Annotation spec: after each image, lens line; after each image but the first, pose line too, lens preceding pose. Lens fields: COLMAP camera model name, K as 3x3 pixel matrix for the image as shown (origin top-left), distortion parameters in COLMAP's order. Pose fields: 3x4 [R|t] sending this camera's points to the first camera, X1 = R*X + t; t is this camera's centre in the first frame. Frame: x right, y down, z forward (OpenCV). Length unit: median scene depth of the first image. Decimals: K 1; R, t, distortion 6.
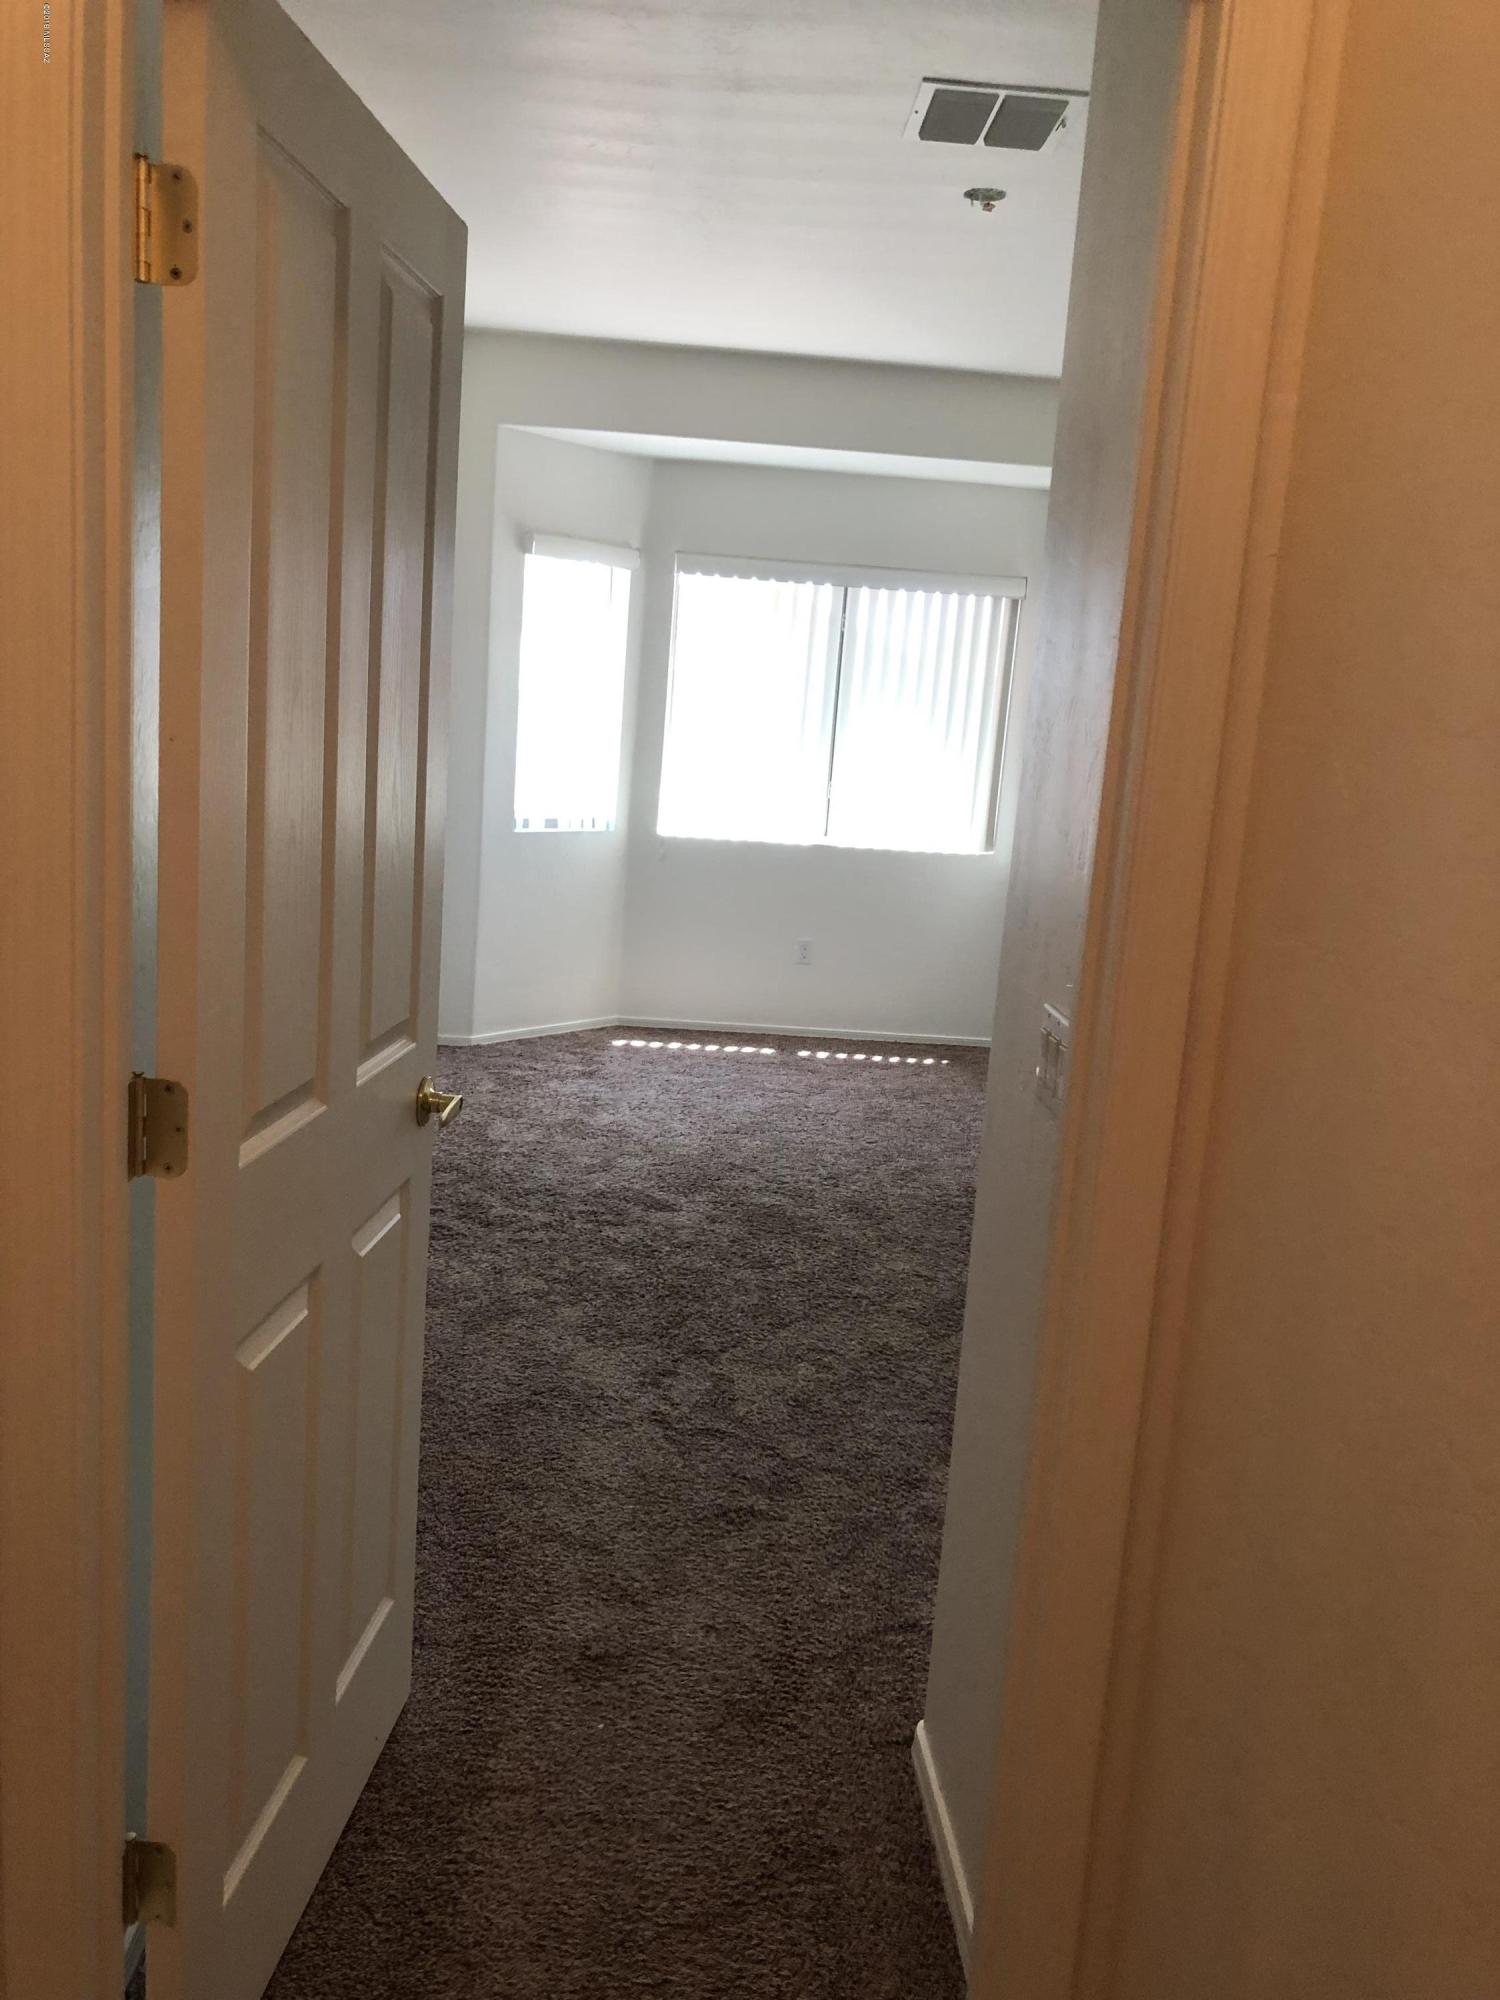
lens RADIAL K [[1646.4, 0, 750.0], [0, 1646.4, 1000.0], [0, 0, 1]] dist [0.049801, -0.046608]
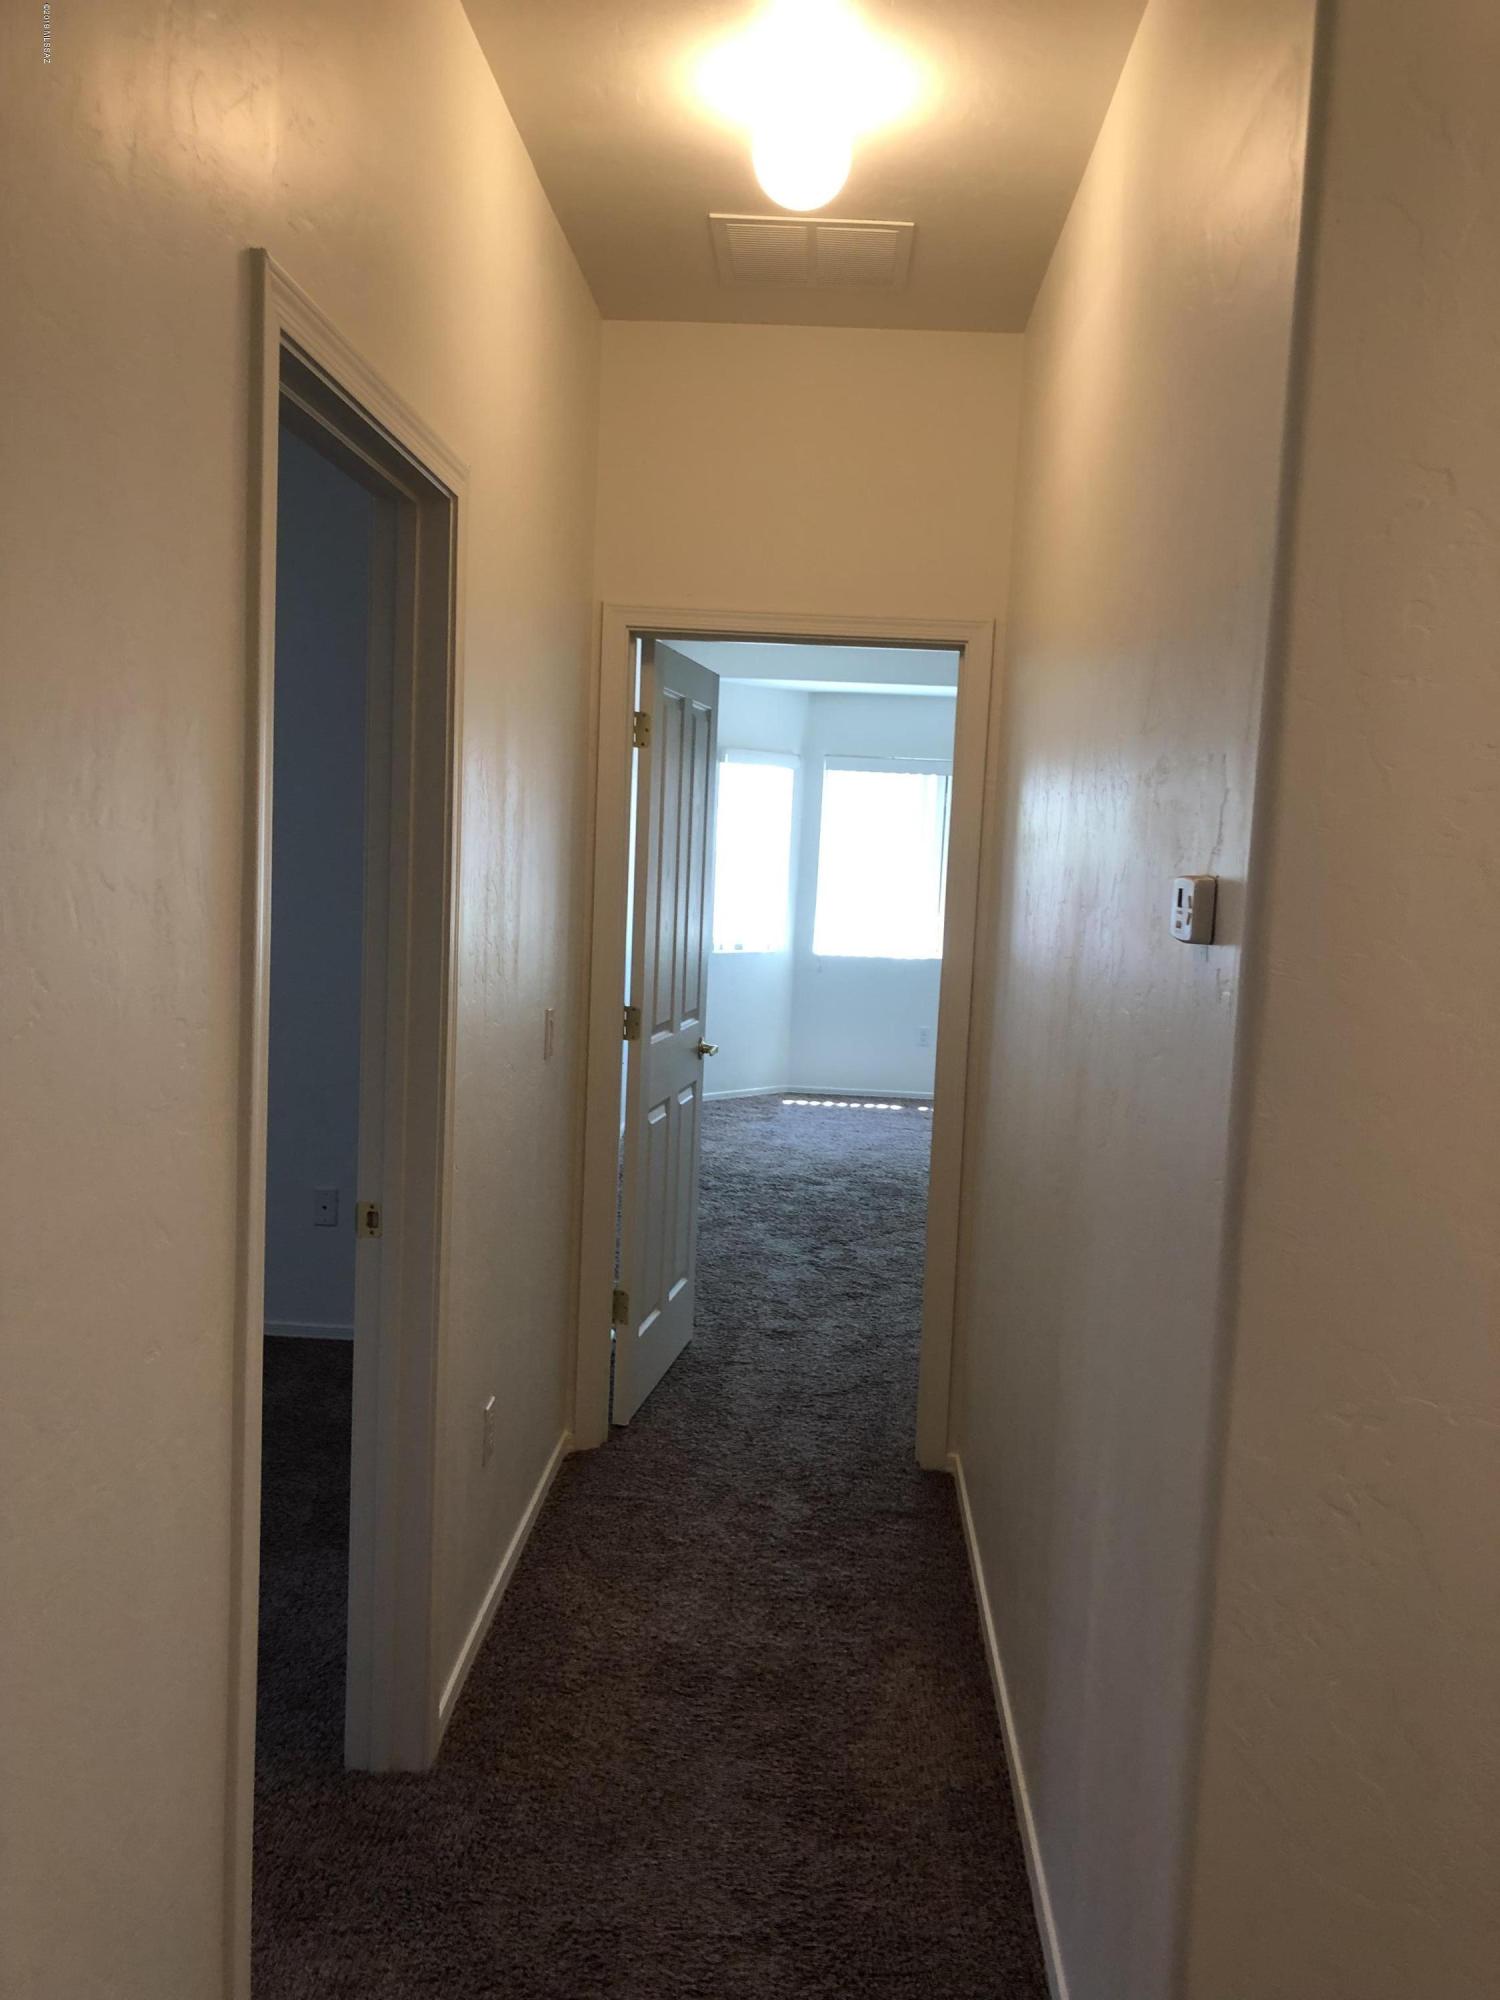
lens RADIAL K [[1646.4, 0, 750.0], [0, 1646.4, 1000.0], [0, 0, 1]] dist [0.049801, -0.046608]
pose [[0.994745, -0.017134, -0.100941, 0.041406], [0.008270, 0.996122, -0.087592, 0.084113], [0.102051, 0.086297, 0.991029, -0.531119]]
